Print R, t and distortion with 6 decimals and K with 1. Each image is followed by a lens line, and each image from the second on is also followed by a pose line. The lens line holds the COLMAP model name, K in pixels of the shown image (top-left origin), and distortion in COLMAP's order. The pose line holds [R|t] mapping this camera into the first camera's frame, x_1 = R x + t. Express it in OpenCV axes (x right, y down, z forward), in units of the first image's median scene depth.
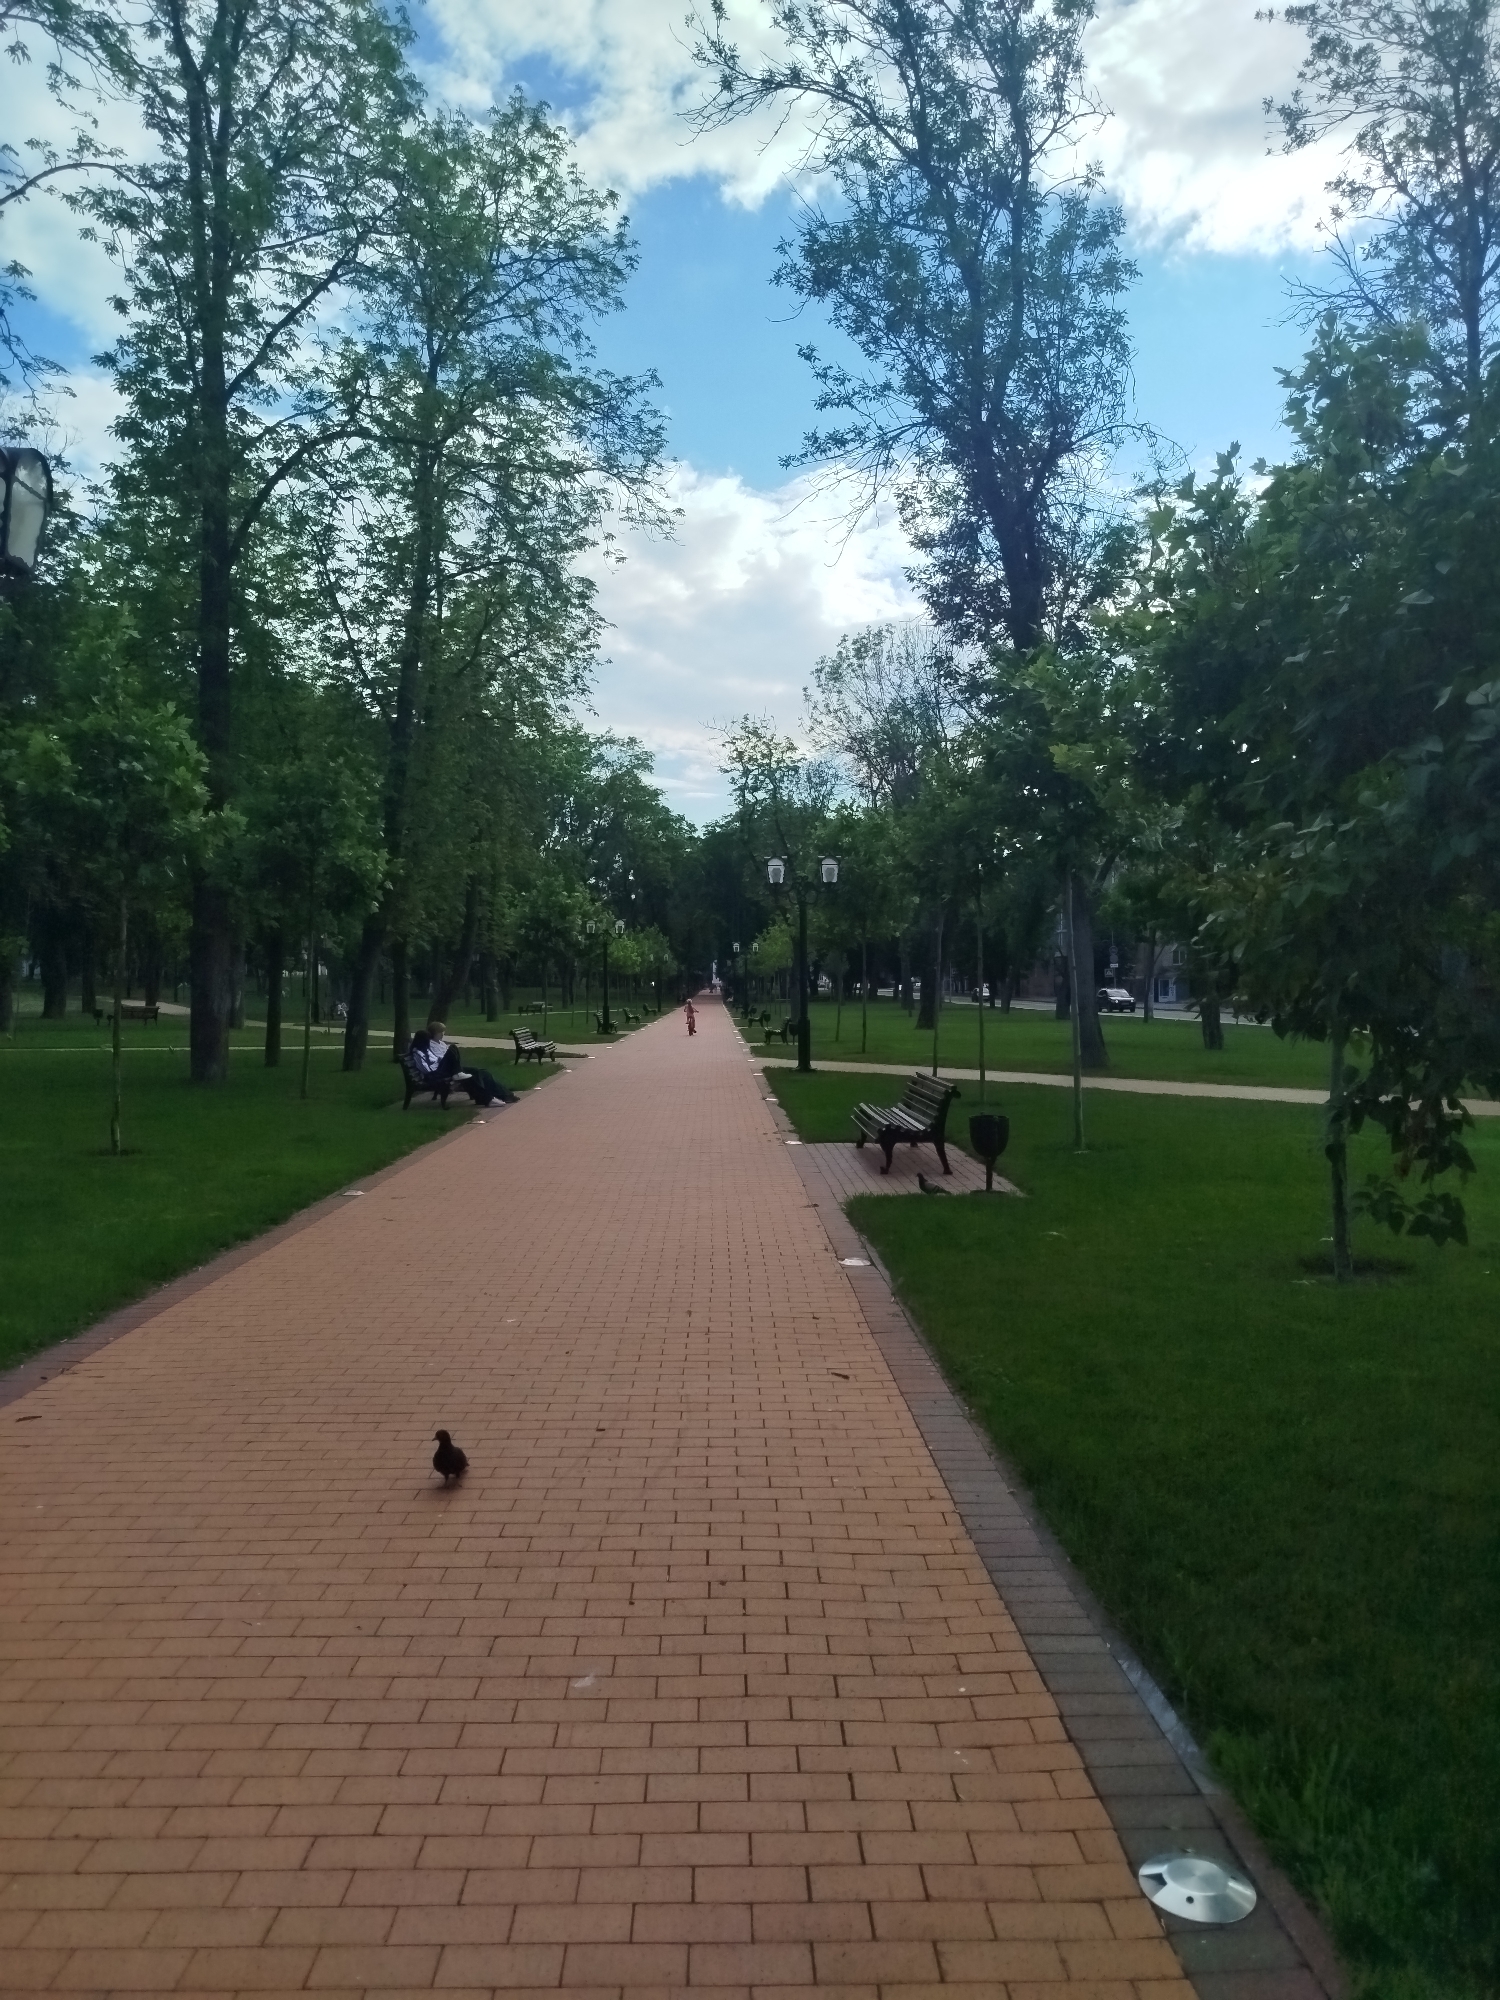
lens RADIAL K [[1346.4, 0, 750.0], [0, 1346.4, 1000.0], [0, 0, 1]] dist [0.040741, -0.046459]
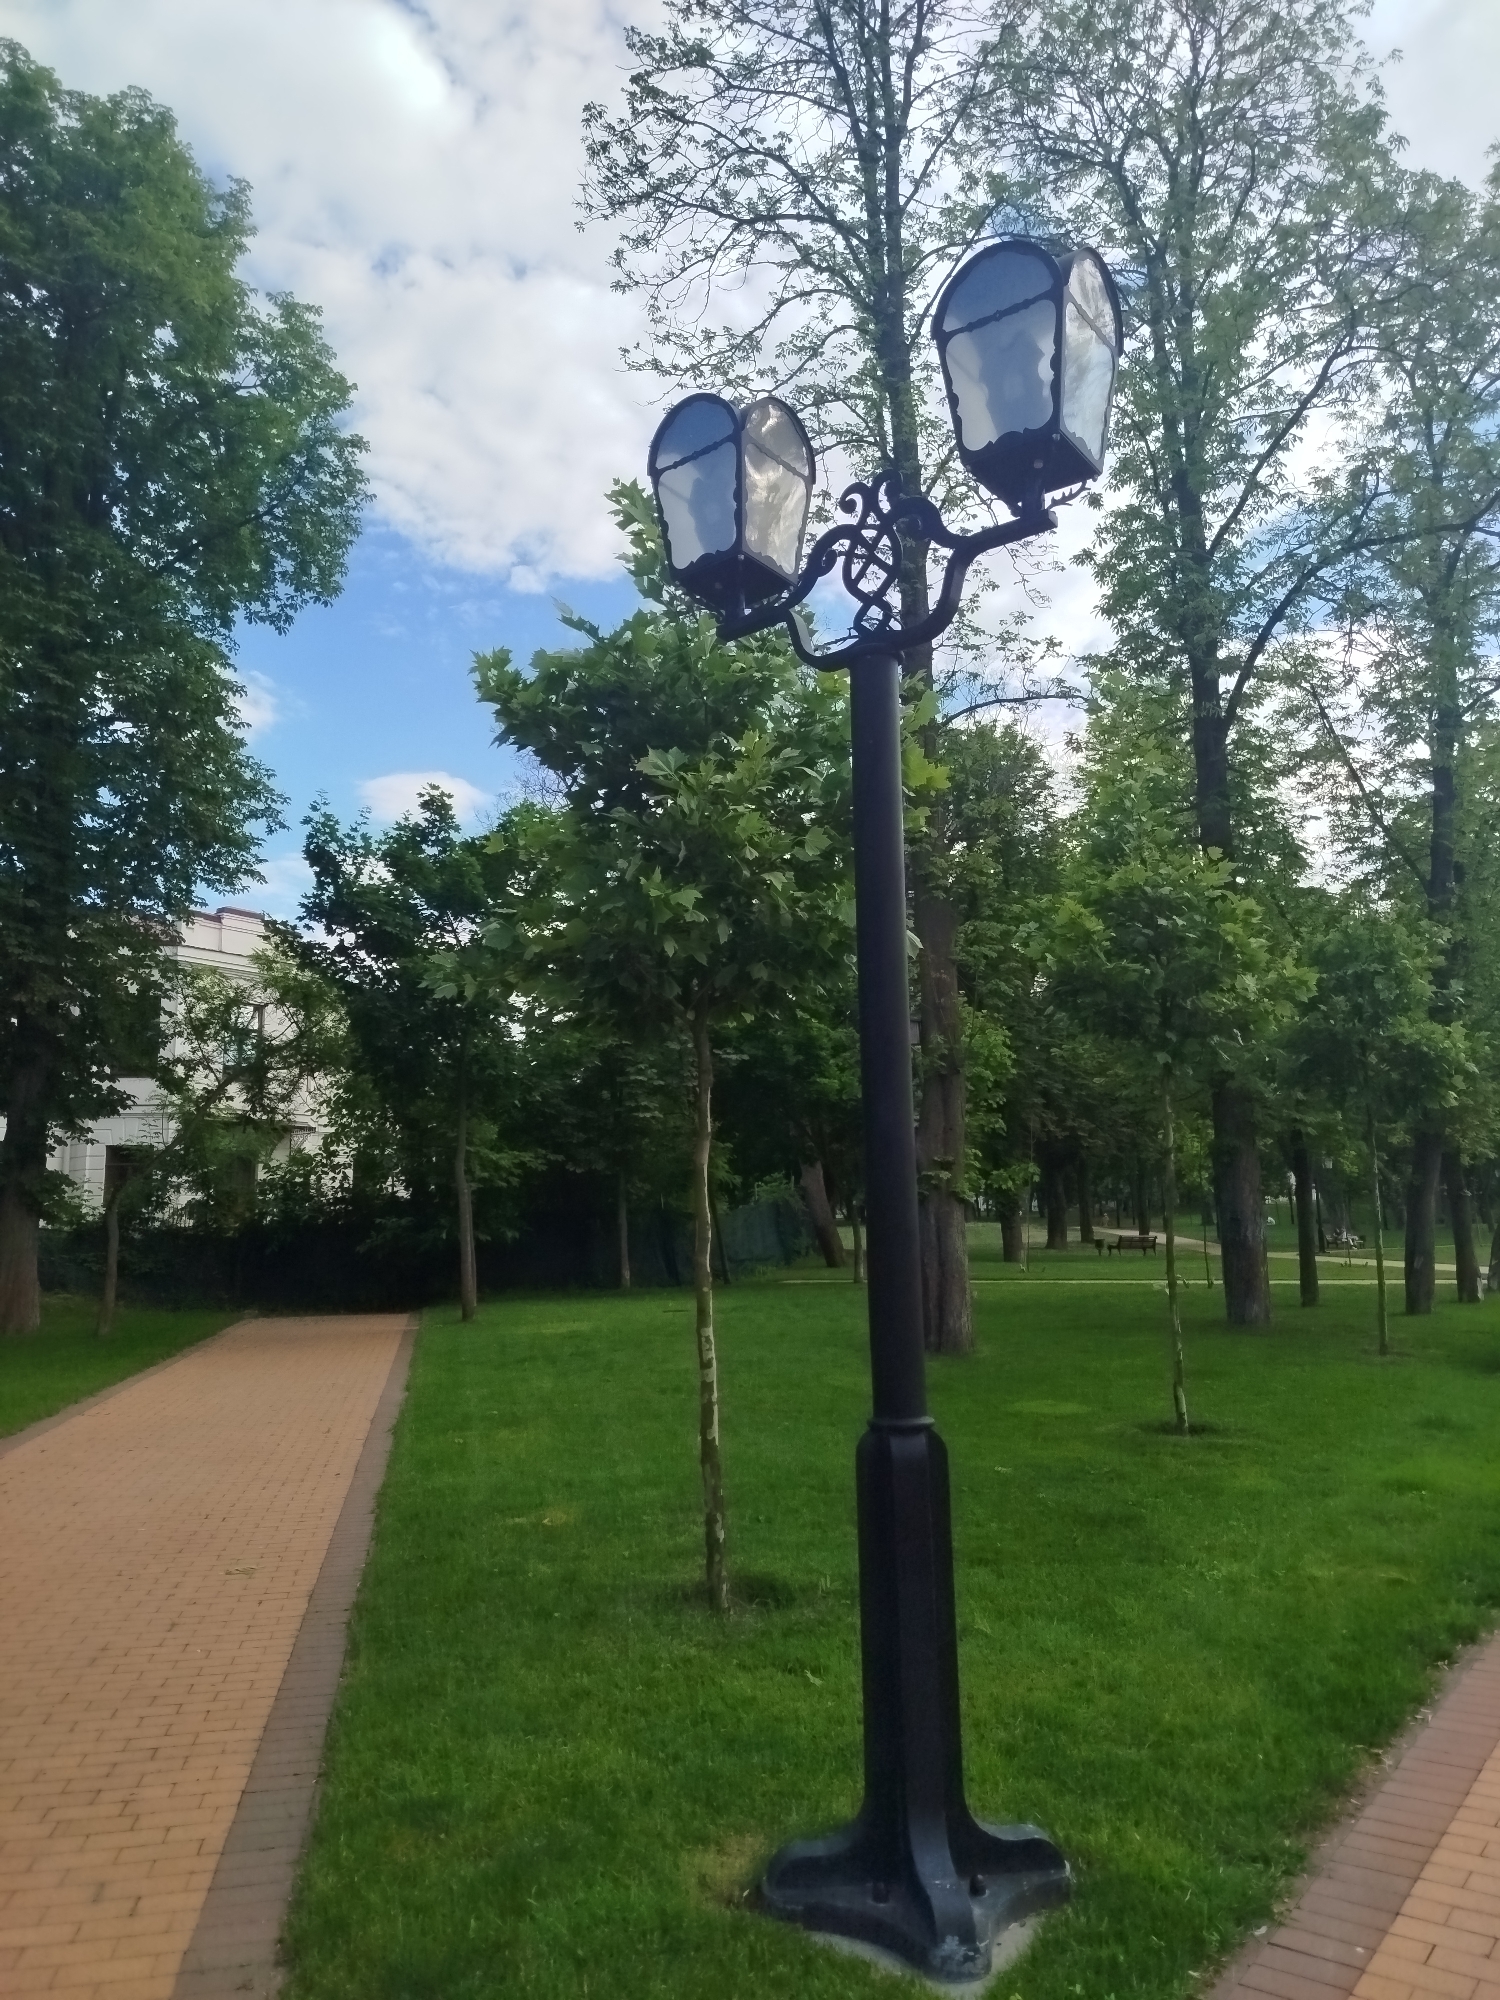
lens RADIAL K [[1346.4, 0, 750.0], [0, 1346.4, 1000.0], [0, 0, 1]] dist [0.040741, -0.046459]
pose [[0.773864, -0.121670, -0.621555, -0.096856], [0.016331, 0.984881, -0.172459, 0.001822], [0.633141, 0.123310, 0.764152, 0.148961]]
